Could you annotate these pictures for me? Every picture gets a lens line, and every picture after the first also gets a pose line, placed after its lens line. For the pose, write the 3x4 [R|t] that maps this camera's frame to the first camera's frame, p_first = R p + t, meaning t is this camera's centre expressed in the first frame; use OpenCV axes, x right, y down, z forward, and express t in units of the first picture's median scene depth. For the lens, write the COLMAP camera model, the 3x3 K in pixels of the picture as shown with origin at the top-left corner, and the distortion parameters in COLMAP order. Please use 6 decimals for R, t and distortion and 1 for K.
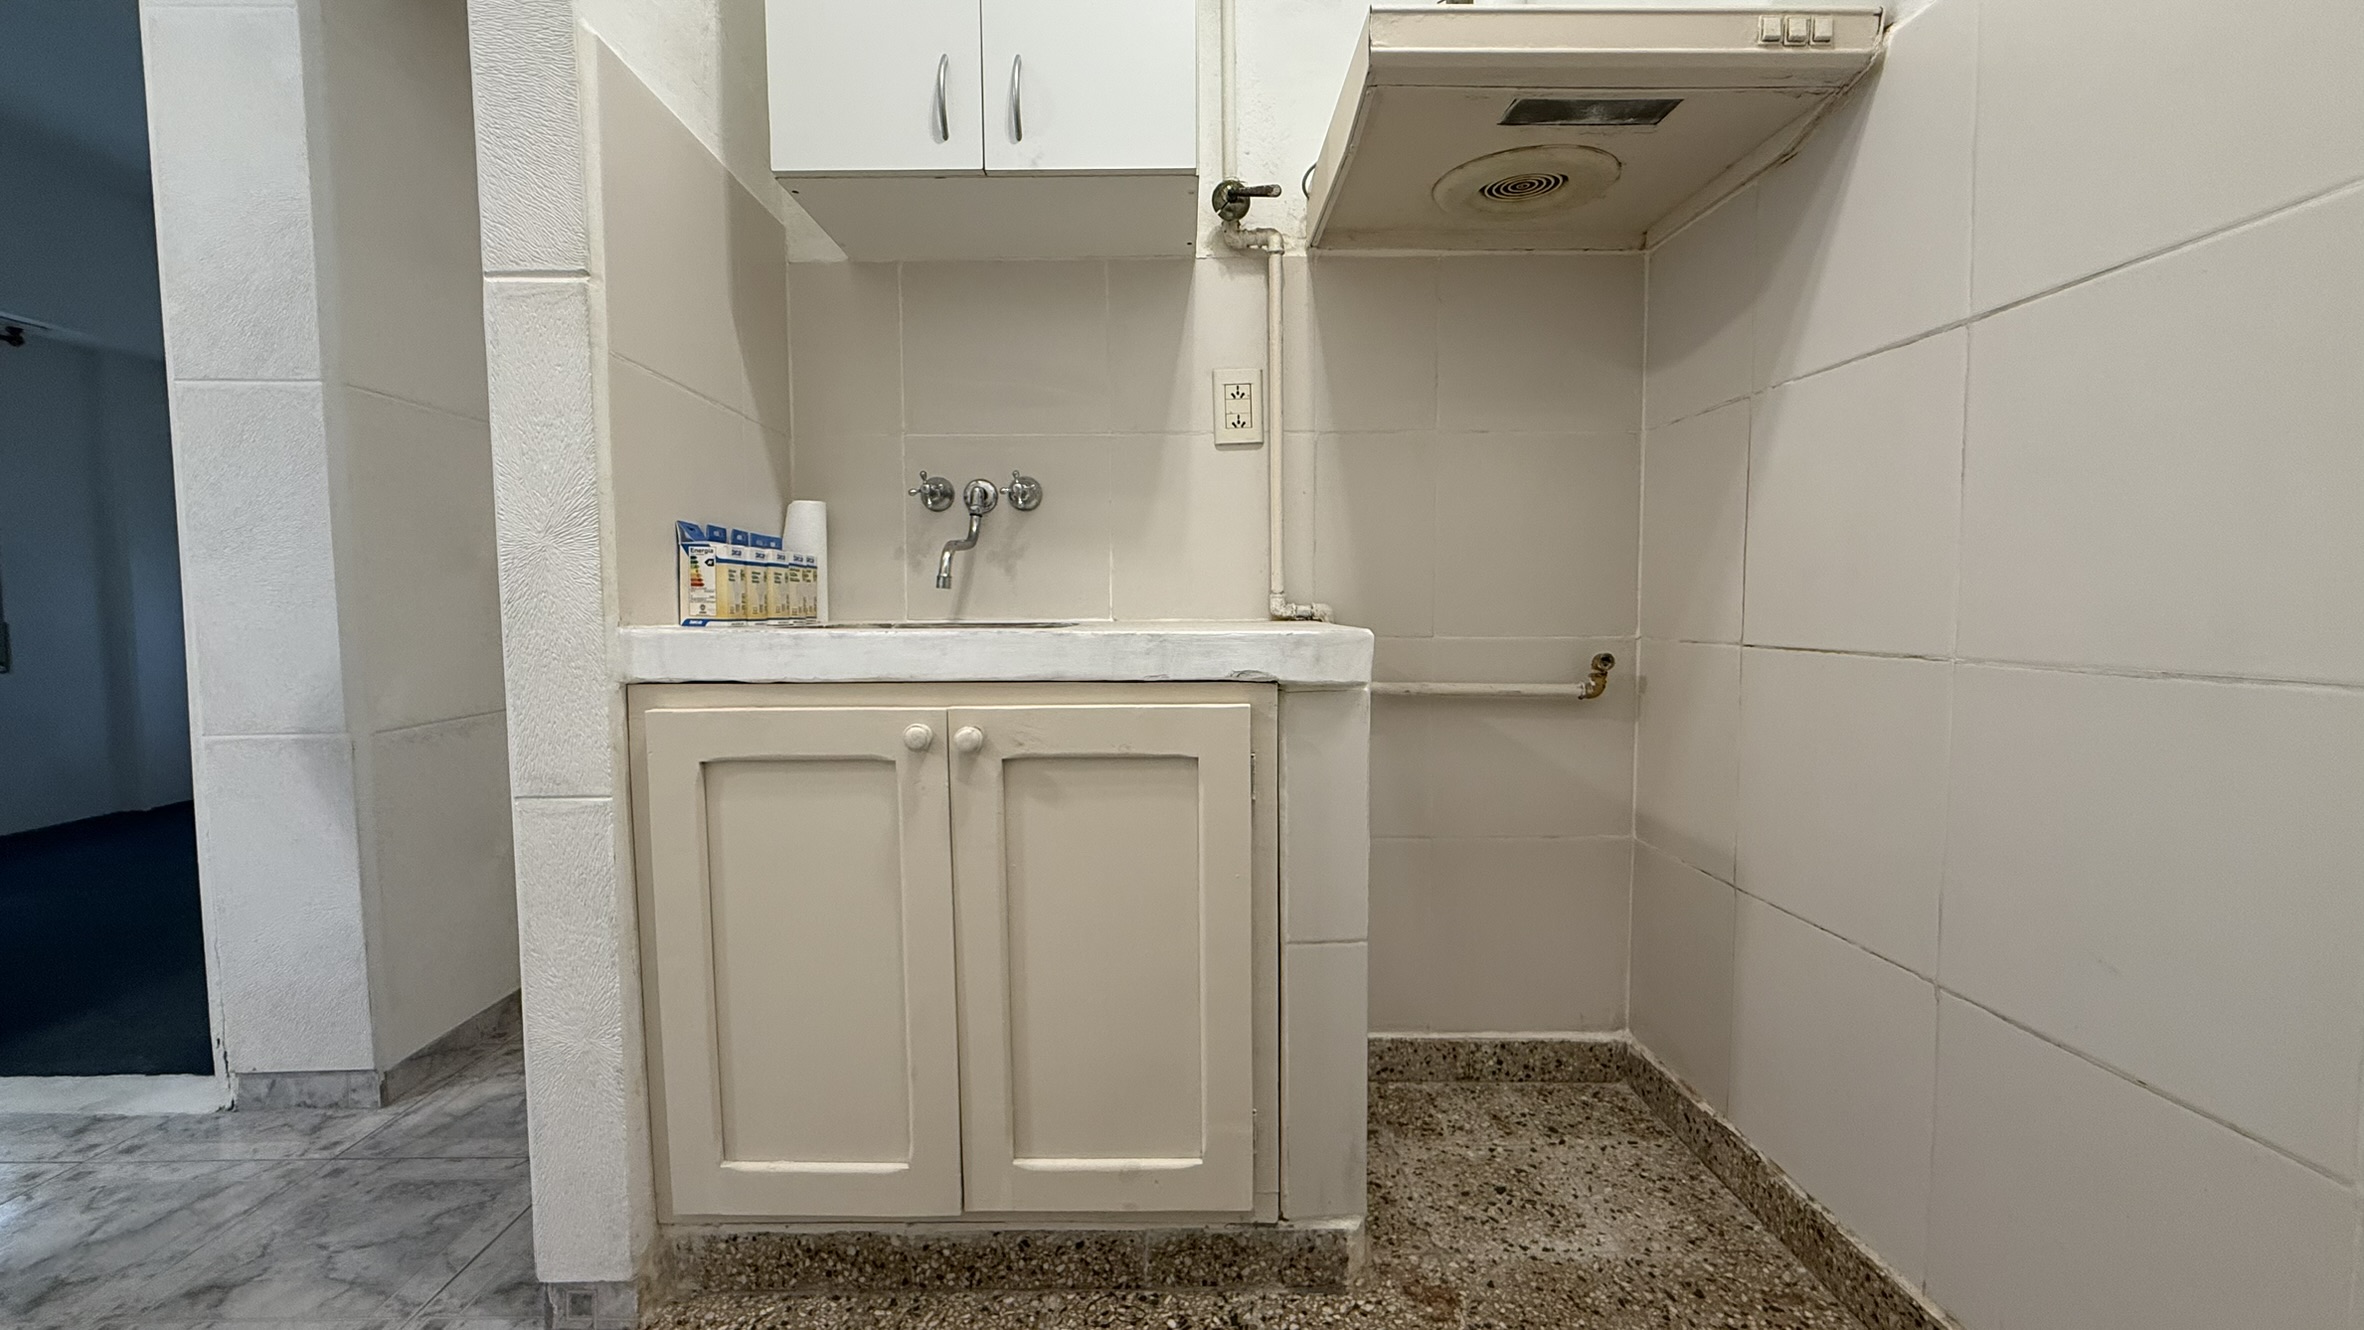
lens RADIAL K [[942.8, 0, 1175.5], [0, 942.8, 664.0], [0, 0, 1]] dist [-0.000025, 0.000276]
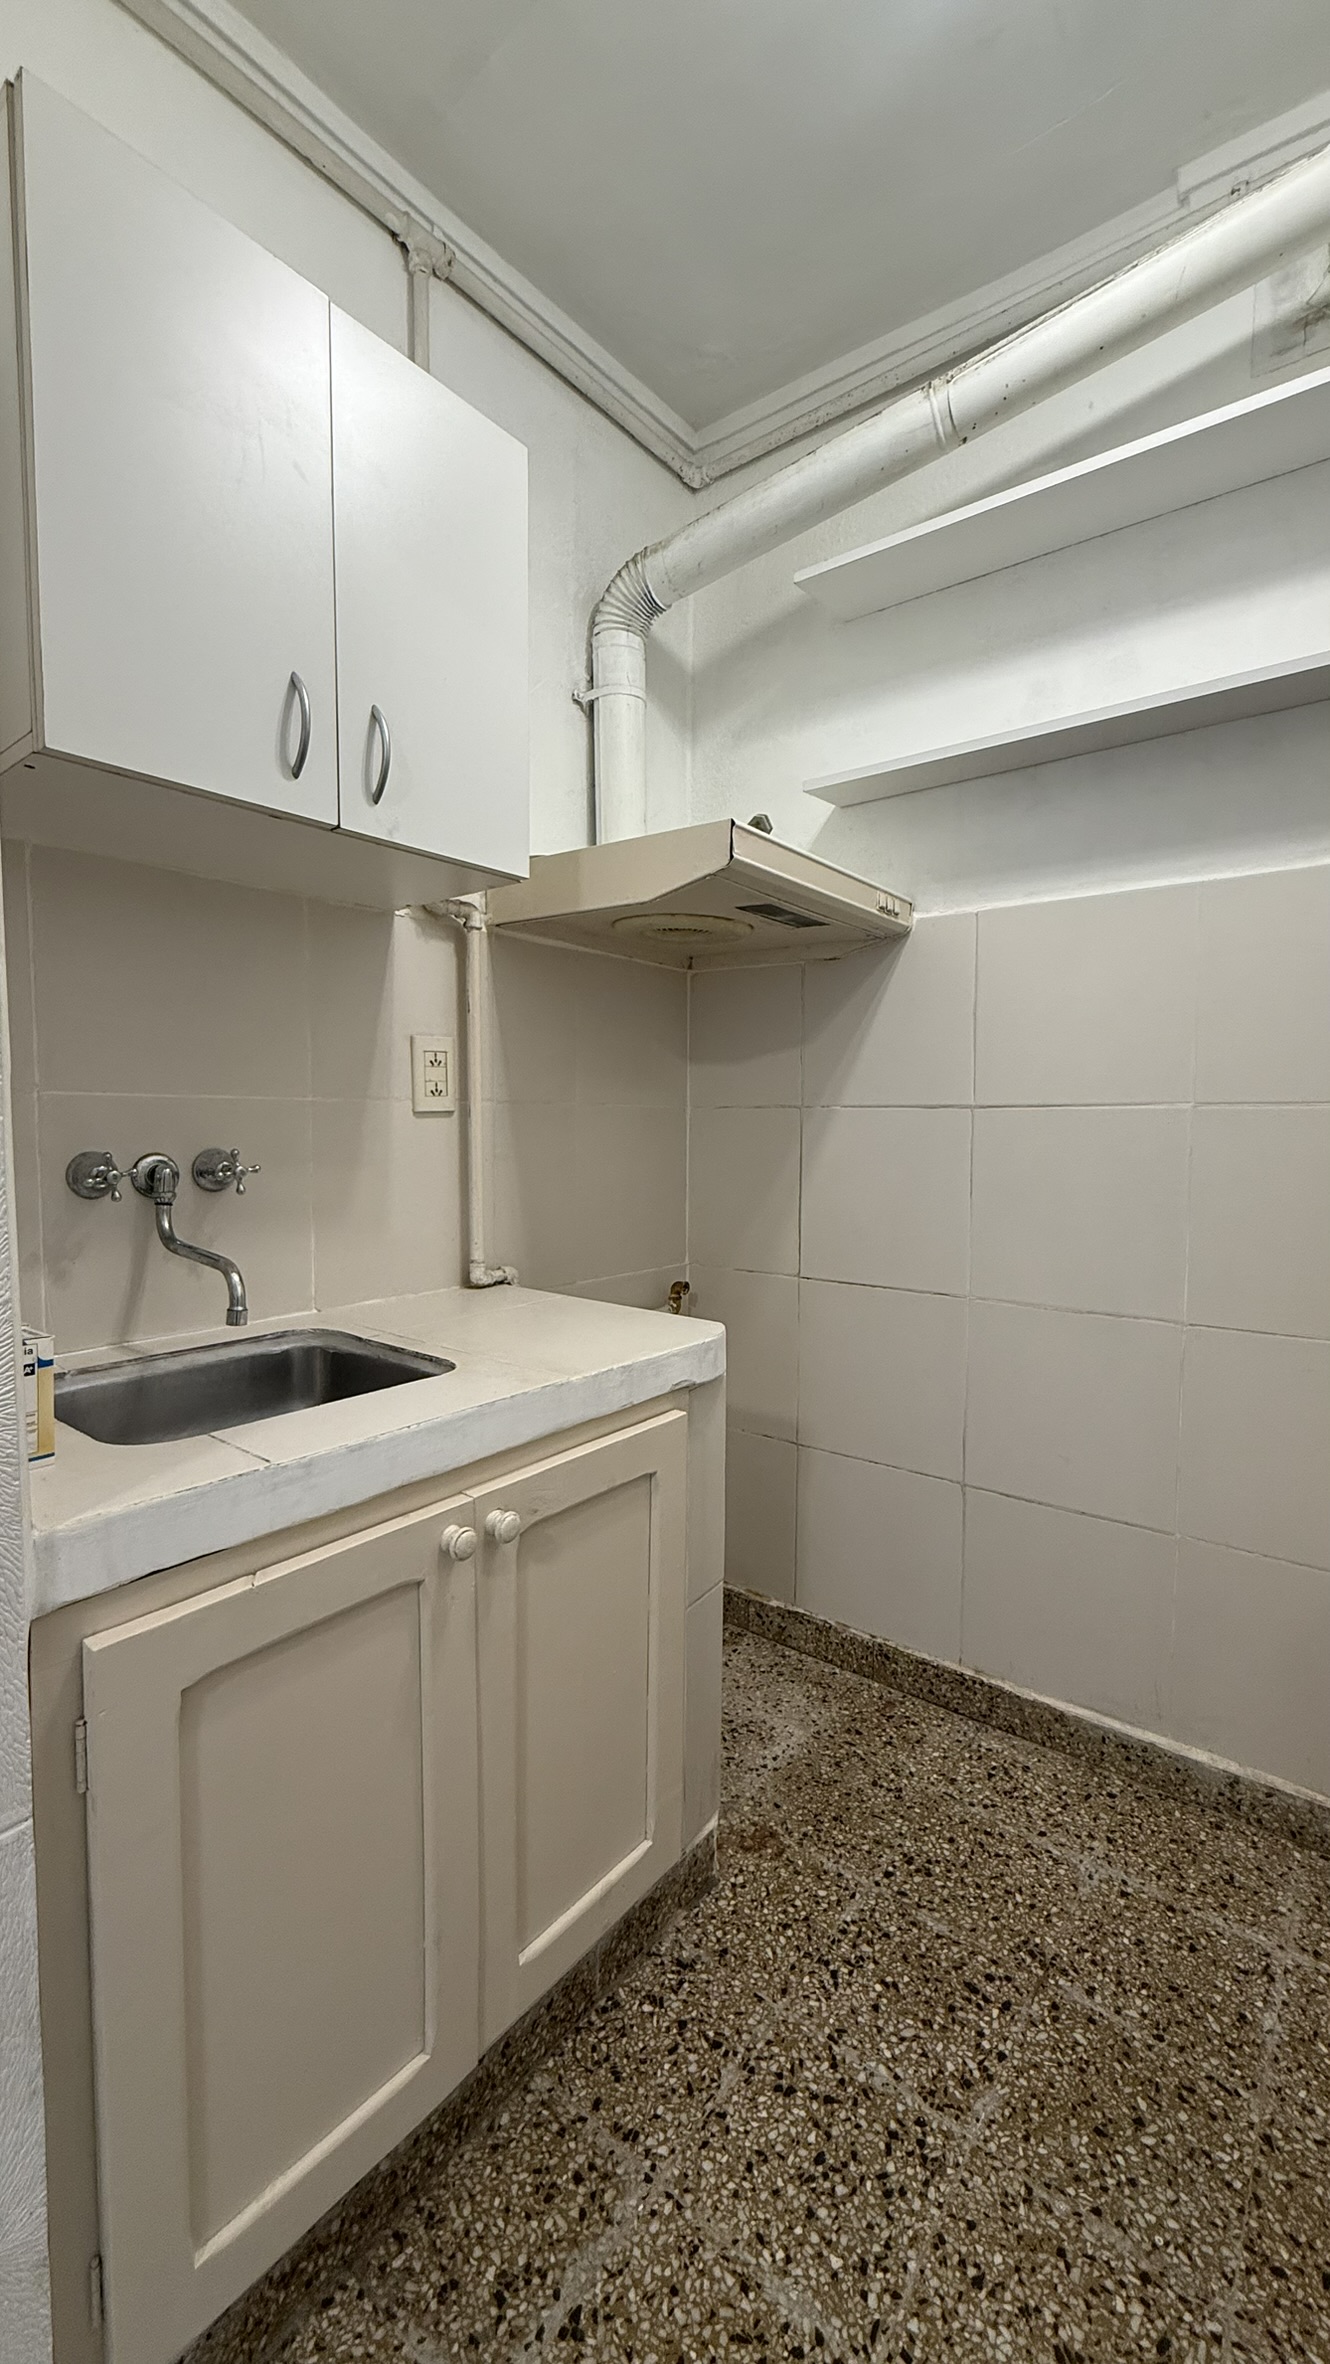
lens RADIAL K [[942.8, 0, 665.8], [0, 942.8, 1175.4], [0, 0, 1]] dist [-0.000025, 0.000276]
pose [[0.625607, -0.039022, 0.779162, -0.706066], [0.040599, 0.999023, 0.017435, -0.228721], [-0.779082, 0.020726, 0.626580, 0.272063]]
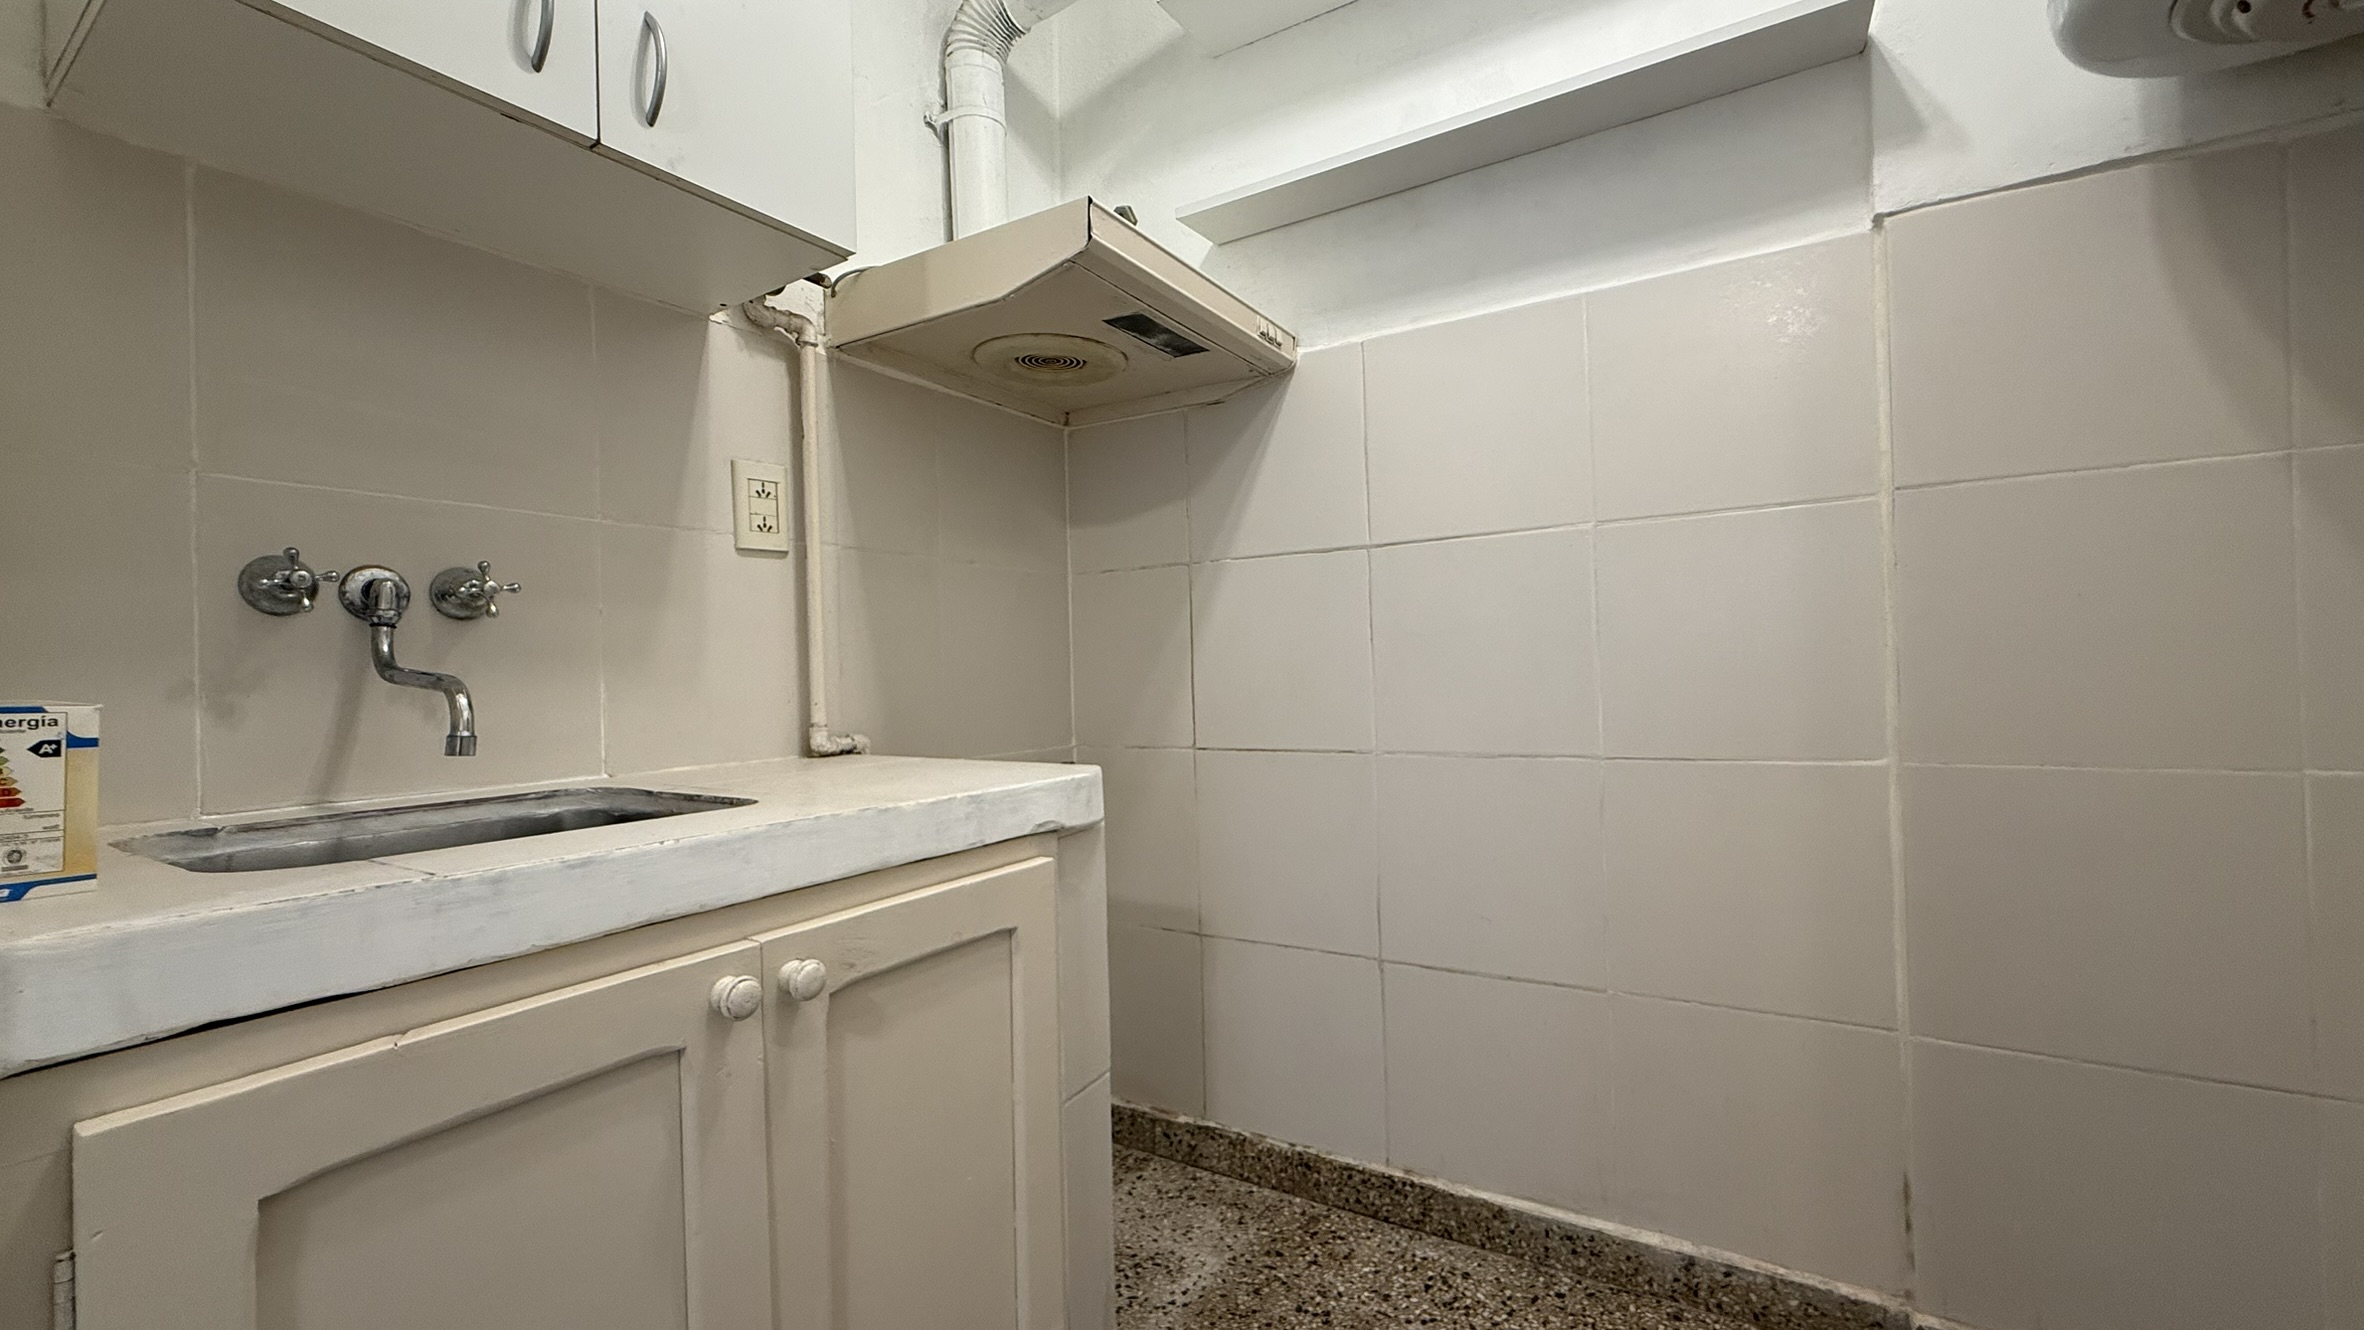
lens RADIAL K [[942.8, 0, 1175.5], [0, 942.8, 664.0], [0, 0, 1]] dist [-0.000025, 0.000276]
pose [[0.541296, -0.002344, 0.840829, -0.573075], [0.076749, 0.995959, -0.046632, -0.085605], [-0.837322, 0.089775, 0.539289, 0.325592]]
